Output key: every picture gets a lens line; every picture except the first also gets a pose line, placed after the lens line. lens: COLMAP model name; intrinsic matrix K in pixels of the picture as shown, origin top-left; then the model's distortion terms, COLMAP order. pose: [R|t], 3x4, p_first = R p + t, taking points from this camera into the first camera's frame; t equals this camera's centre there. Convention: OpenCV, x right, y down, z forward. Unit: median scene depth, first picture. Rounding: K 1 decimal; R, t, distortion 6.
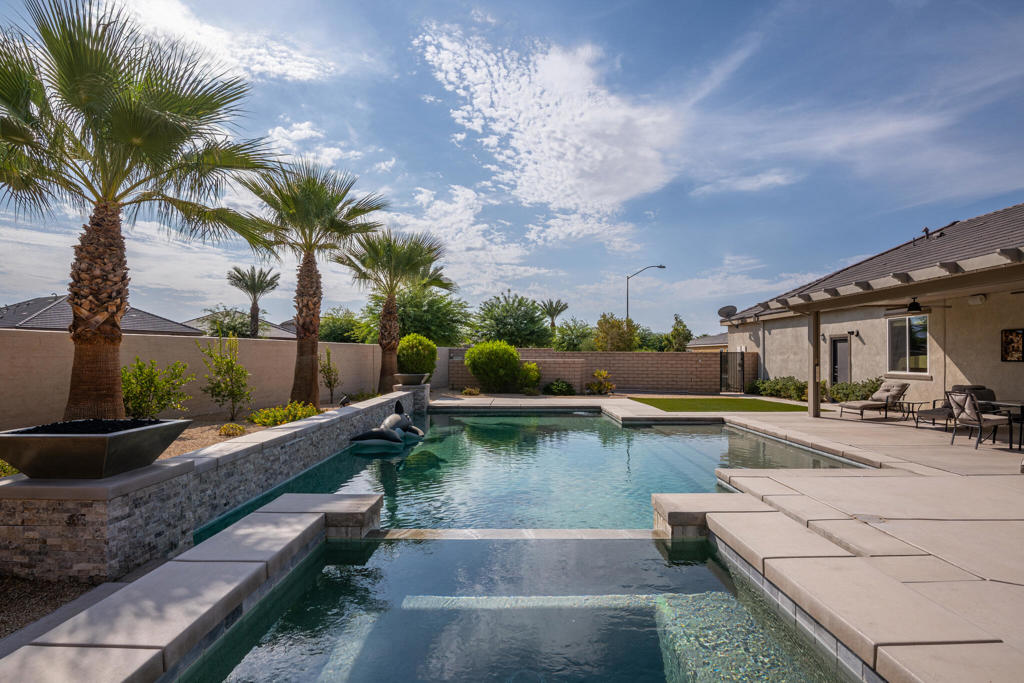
lens RADIAL K [[548.0, 0, 524.0], [0, 548.0, 363.7], [0, 0, 1]] dist [-0.024650, 0.000427]
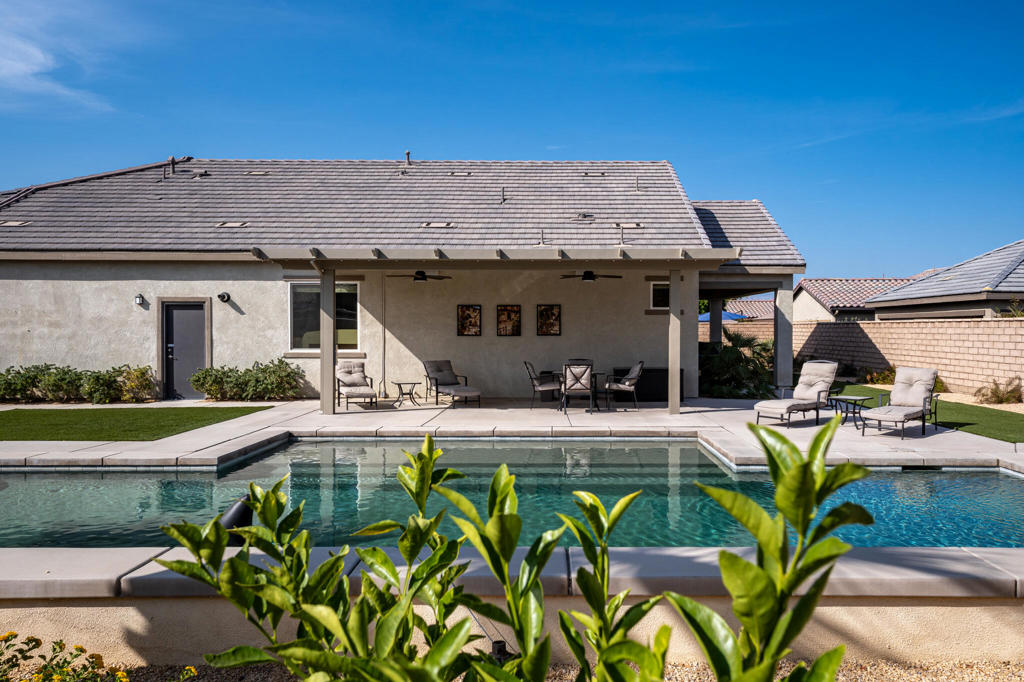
lens RADIAL K [[804.6, 0, 512.0], [0, 804.6, 341.0], [0, 0, 1]] dist [0.084872, -0.000432]
pose [[0.051110, -0.013320, 0.998604, -0.398190], [0.010871, 0.999859, 0.012781, -0.008076], [-0.998634, 0.010202, 0.051247, 0.522123]]
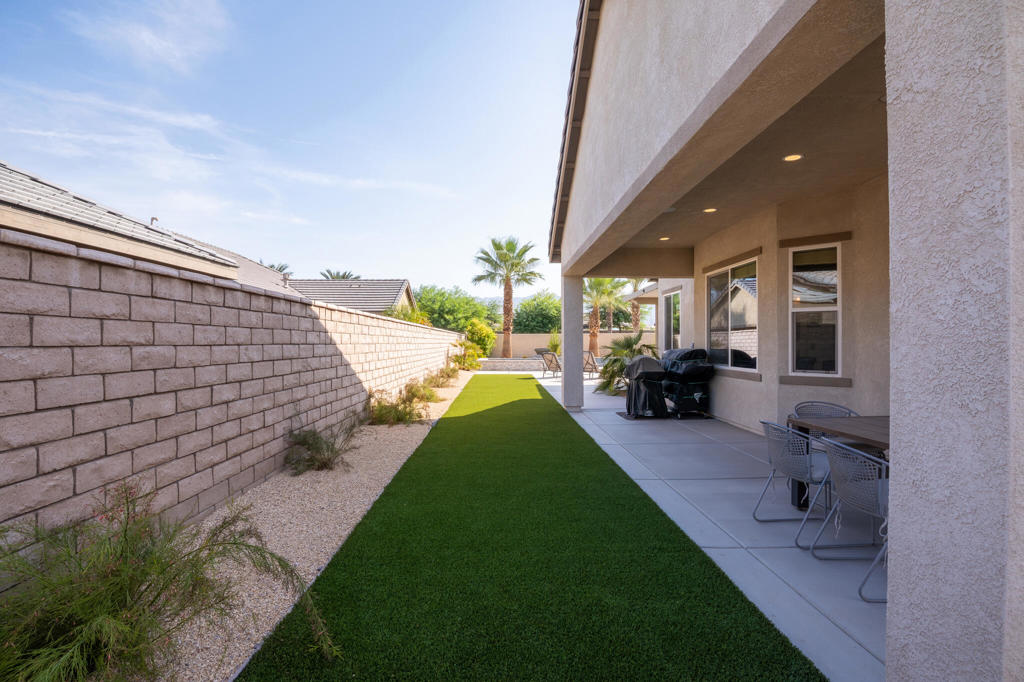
lens RADIAL K [[499.0, 0, 504.4], [0, 499.0, 335.8], [0, 0, 1]] dist [-0.005019, -0.009755]
pose [[-0.004405, -0.012946, -0.999906, 1.348106], [-0.010277, 0.999864, -0.012901, 0.007473], [0.999937, 0.010219, -0.004538, 0.111228]]
